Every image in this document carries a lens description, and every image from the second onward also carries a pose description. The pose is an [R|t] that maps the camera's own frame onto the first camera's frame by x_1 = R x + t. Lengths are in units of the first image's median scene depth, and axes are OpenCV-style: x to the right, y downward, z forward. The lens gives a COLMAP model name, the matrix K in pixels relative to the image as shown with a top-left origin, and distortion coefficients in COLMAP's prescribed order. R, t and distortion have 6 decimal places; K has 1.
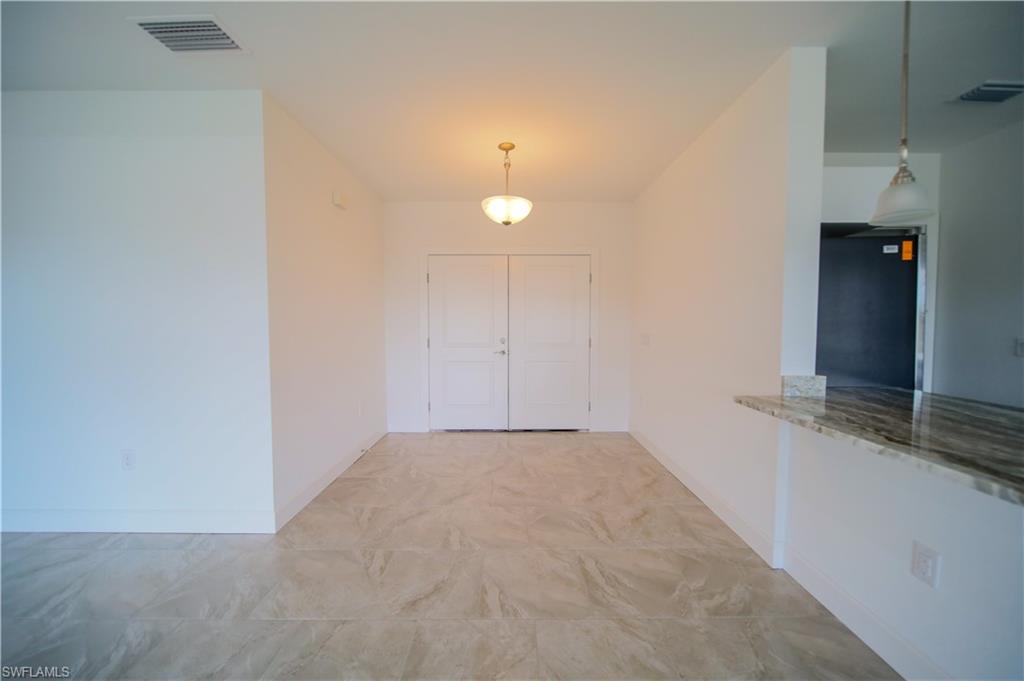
lens RADIAL K [[378.5, 0, 510.5], [0, 378.5, 339.2], [0, 0, 1]] dist [-0.000598, -0.000068]
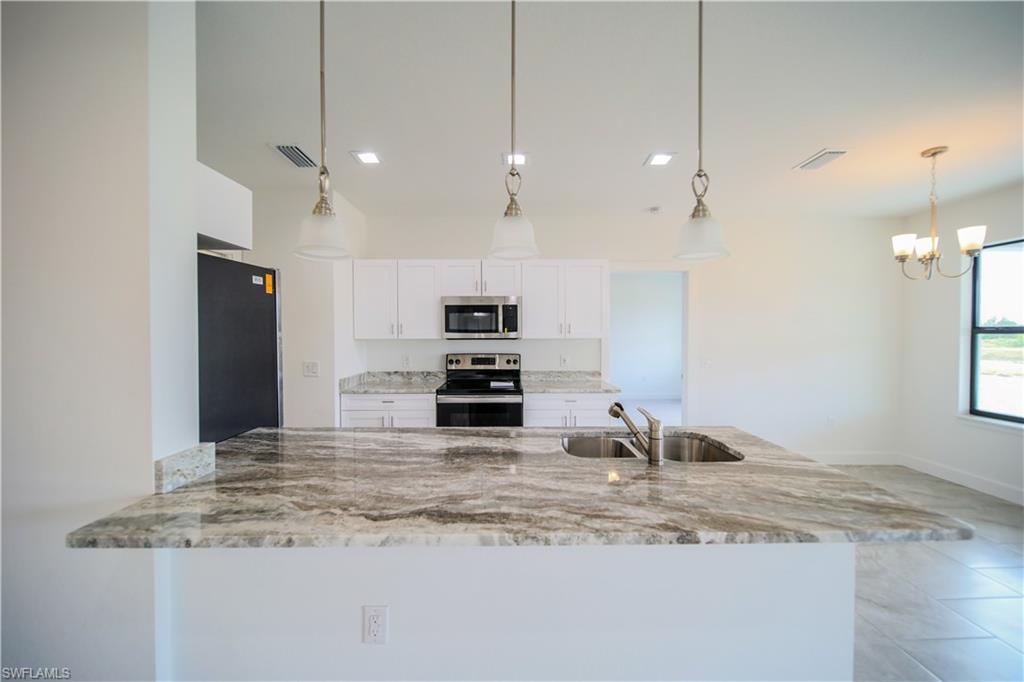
lens RADIAL K [[378.5, 0, 510.5], [0, 378.5, 339.7], [0, 0, 1]] dist [-0.000598, -0.000068]
pose [[-0.013948, -0.011888, 0.999832, 0.100335], [0.049128, 0.998714, 0.012560, -0.080169], [-0.998695, 0.049295, -0.013346, 0.430084]]
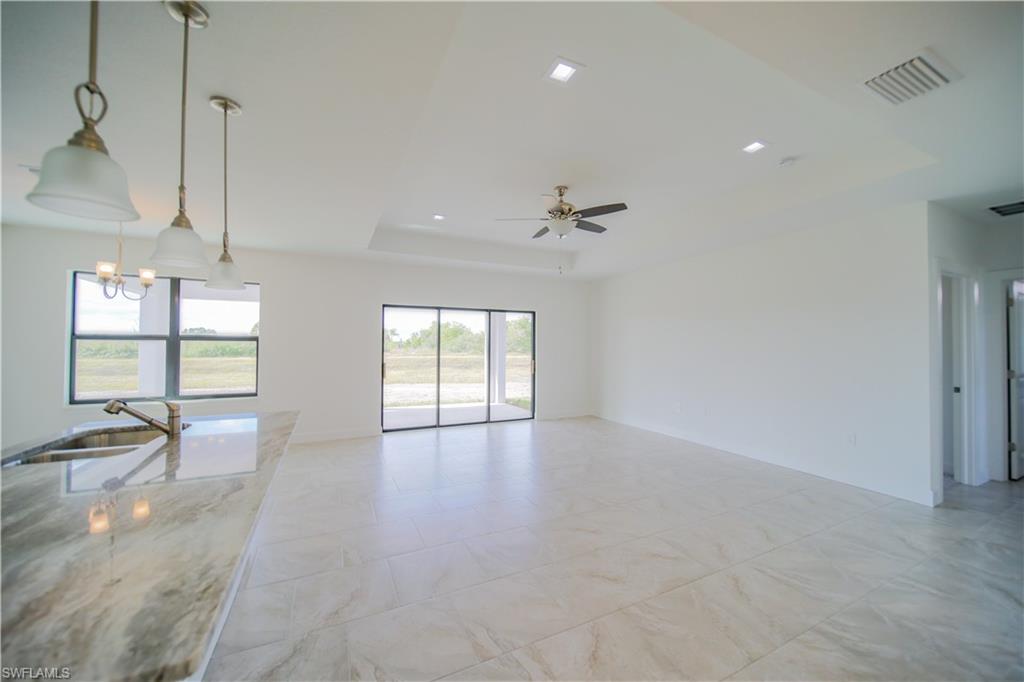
lens RADIAL K [[378.5, 0, 510.5], [0, 378.5, 339.7], [0, 0, 1]] dist [-0.000598, -0.000068]
pose [[-0.899331, -0.012489, -0.437089, 0.474345], [-0.026070, 0.999345, 0.025085, -0.099634], [0.436490, 0.033954, -0.899068, 1.289917]]
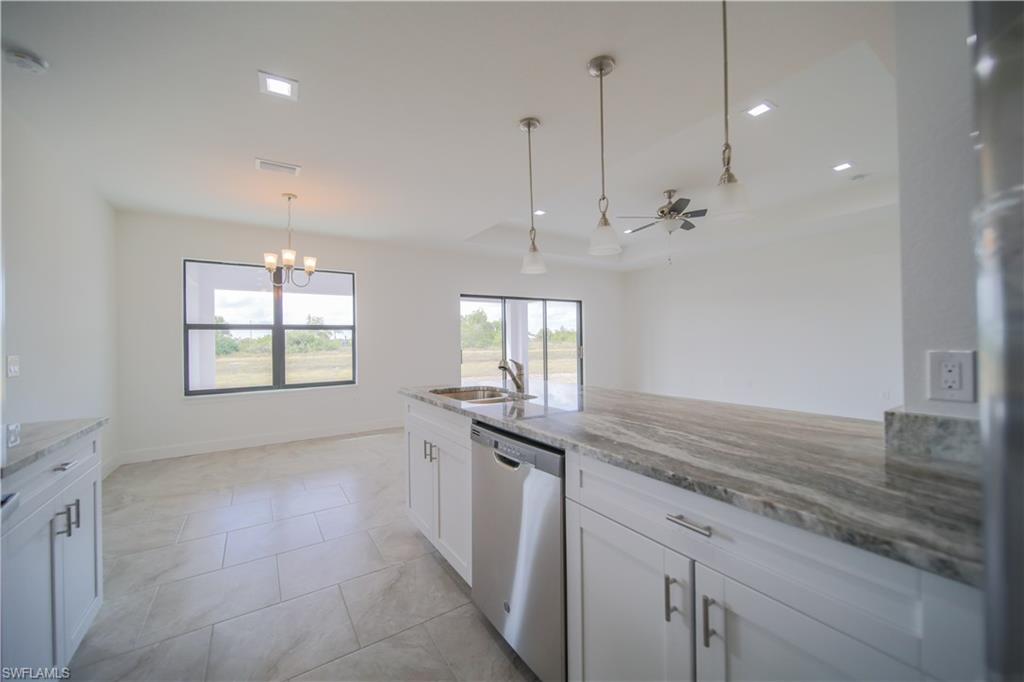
lens RADIAL K [[387.3, 0, 512.0], [0, 387.3, 341.0], [0, 0, 1]] dist [0.001268, 0.000045]
pose [[-0.829235, 0.012946, -0.558749, 1.431174], [-0.010131, 0.999219, 0.038187, -0.020871], [0.558808, 0.037327, -0.828457, 1.084841]]
